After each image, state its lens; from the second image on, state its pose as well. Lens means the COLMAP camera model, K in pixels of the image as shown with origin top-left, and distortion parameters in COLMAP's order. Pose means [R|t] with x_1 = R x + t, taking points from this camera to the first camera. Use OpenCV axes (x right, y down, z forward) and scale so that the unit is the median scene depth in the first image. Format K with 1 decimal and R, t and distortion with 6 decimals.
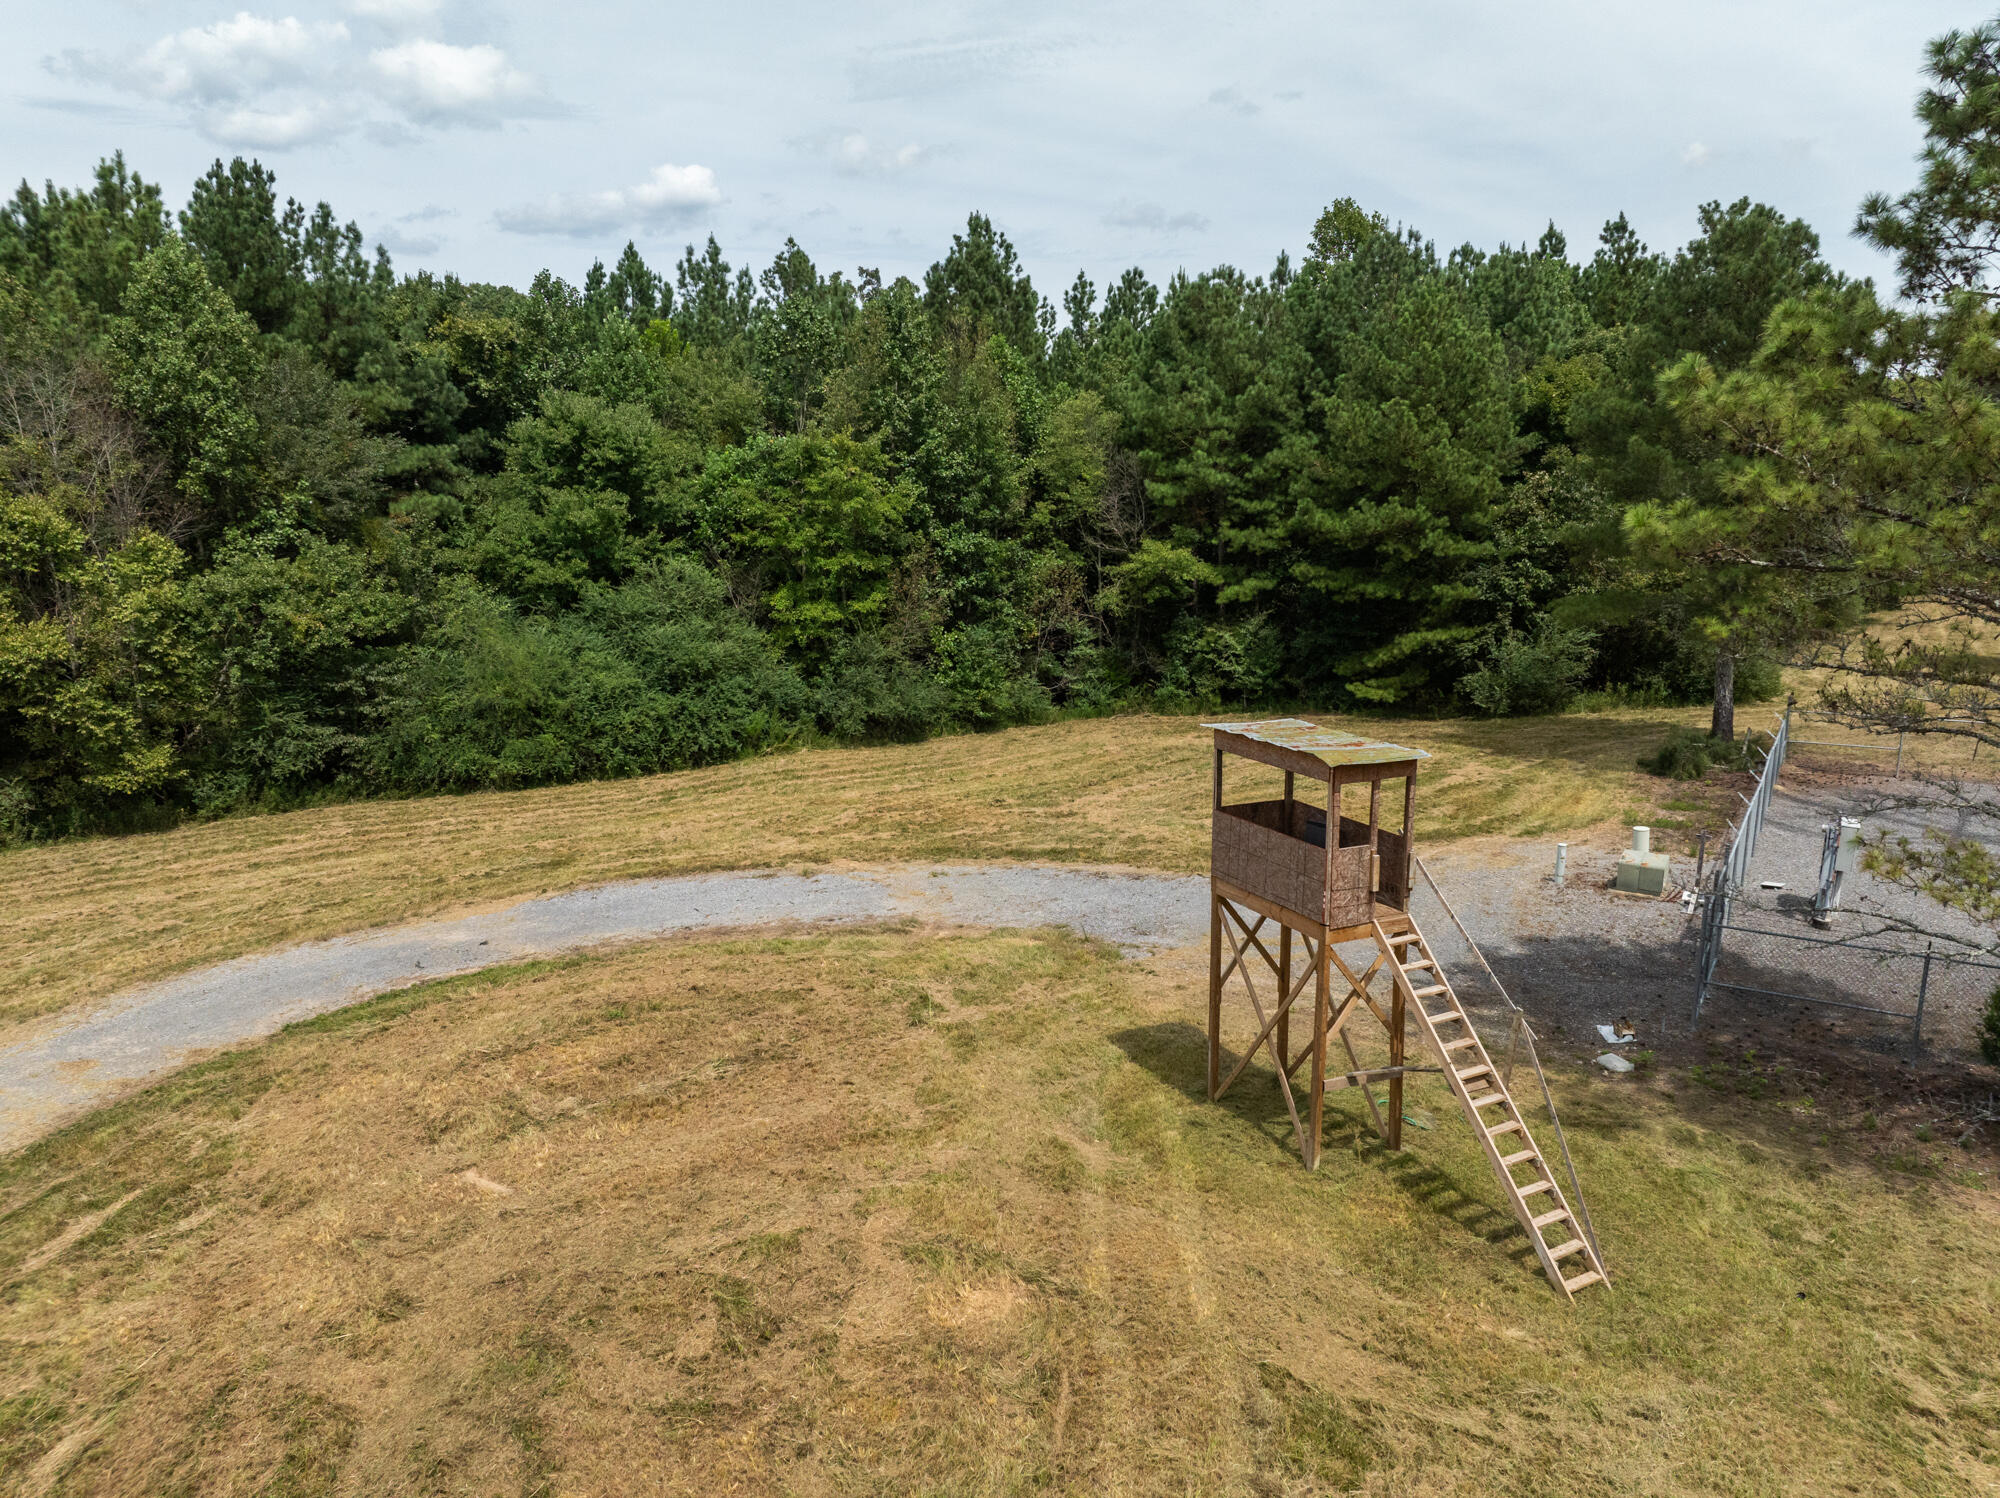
lens RADIAL K [[1410.3, 0, 997.8], [0, 1410.3, 755.5], [0, 0, 1]] dist [-0.034017, 0.001258]
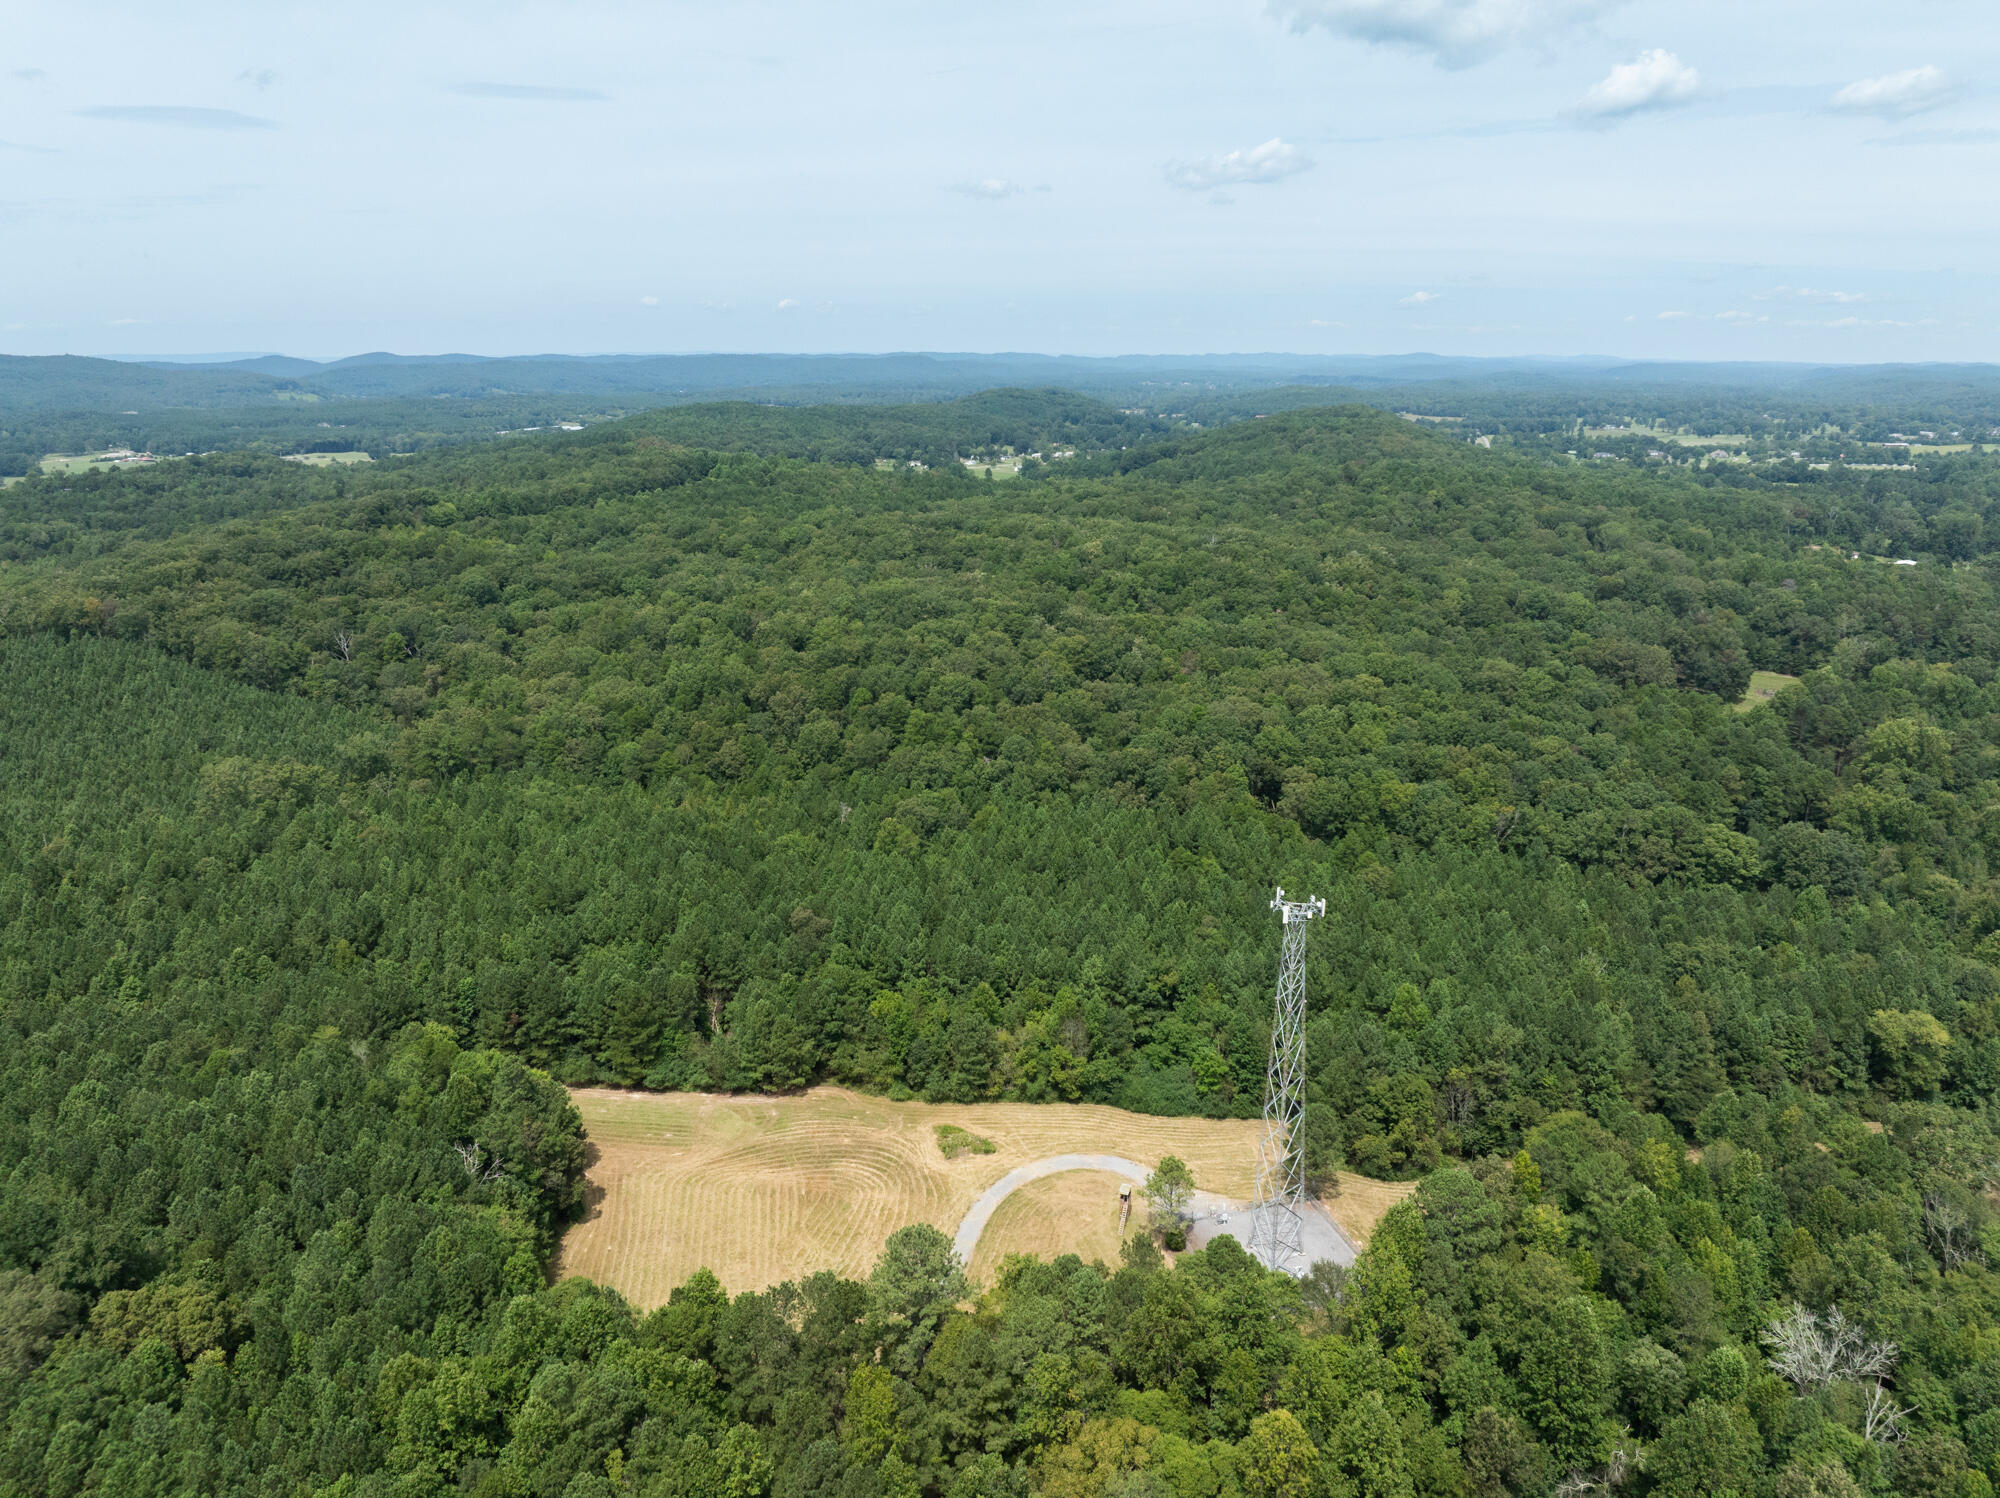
lens RADIAL K [[1410.3, 0, 997.8], [0, 1410.3, 755.5], [0, 0, 1]] dist [-0.034017, 0.001258]
pose [[0.739786, 0.182977, -0.647484, 2.154303], [-0.128658, 0.983025, 0.130801, -1.683201], [0.660427, -0.013461, 0.750770, -2.889314]]
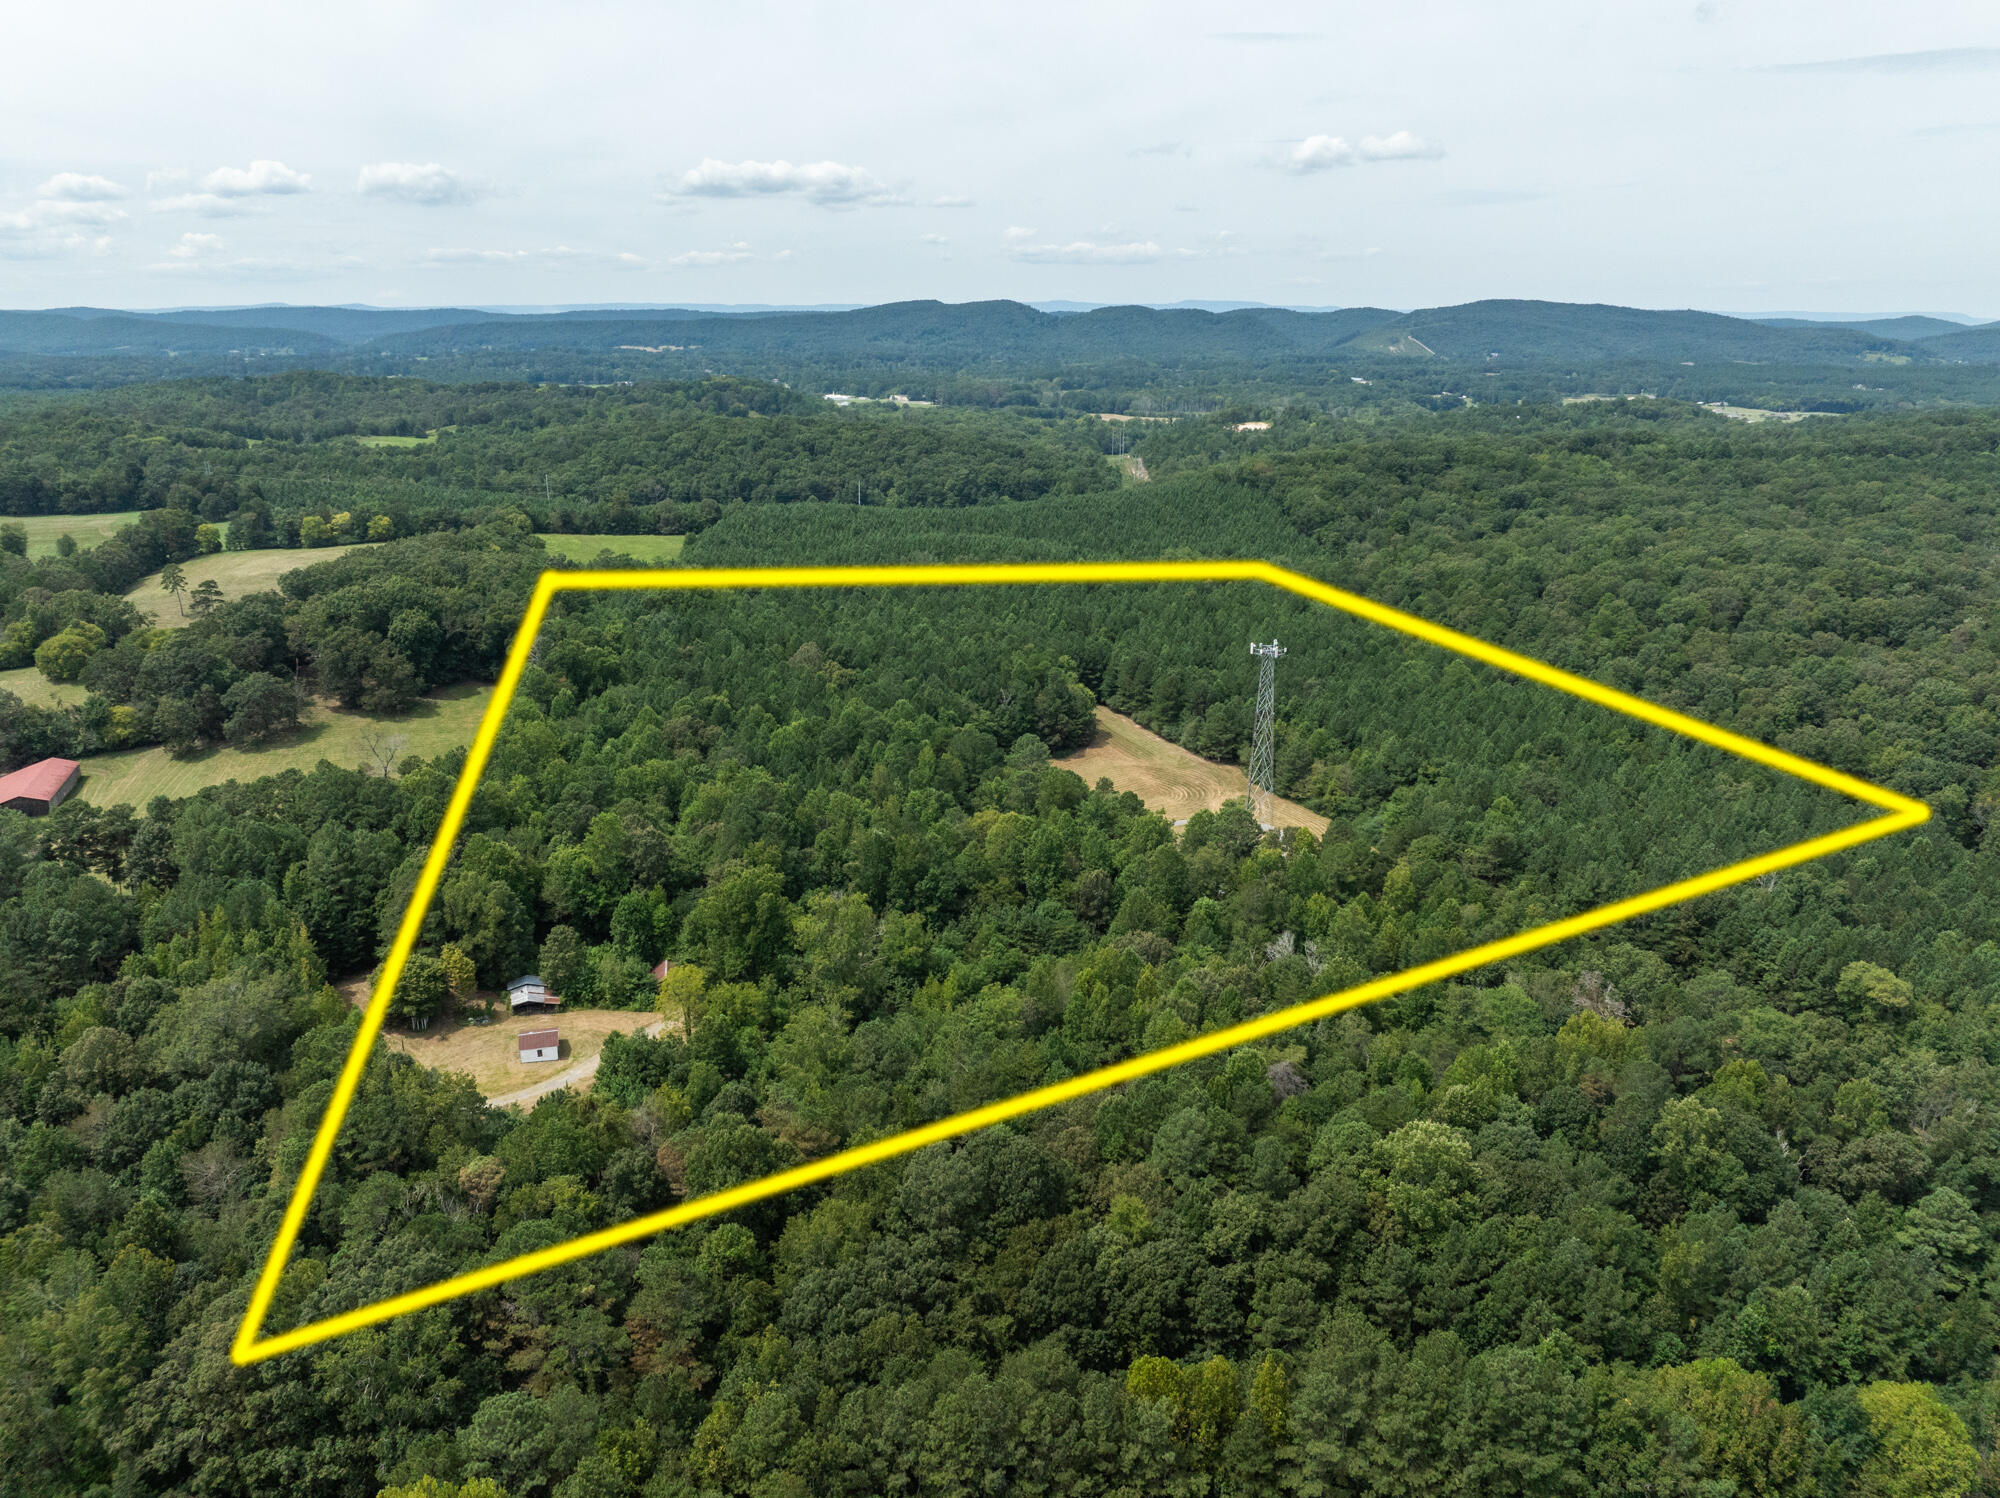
lens RADIAL K [[1410.3, 0, 997.8], [0, 1410.3, 755.5], [0, 0, 1]] dist [-0.034017, 0.001258]
pose [[-0.216244, 0.294723, -0.930794, 6.256125], [-0.195002, 0.921104, 0.336959, -2.278660], [0.956668, 0.254372, -0.141712, 0.112016]]
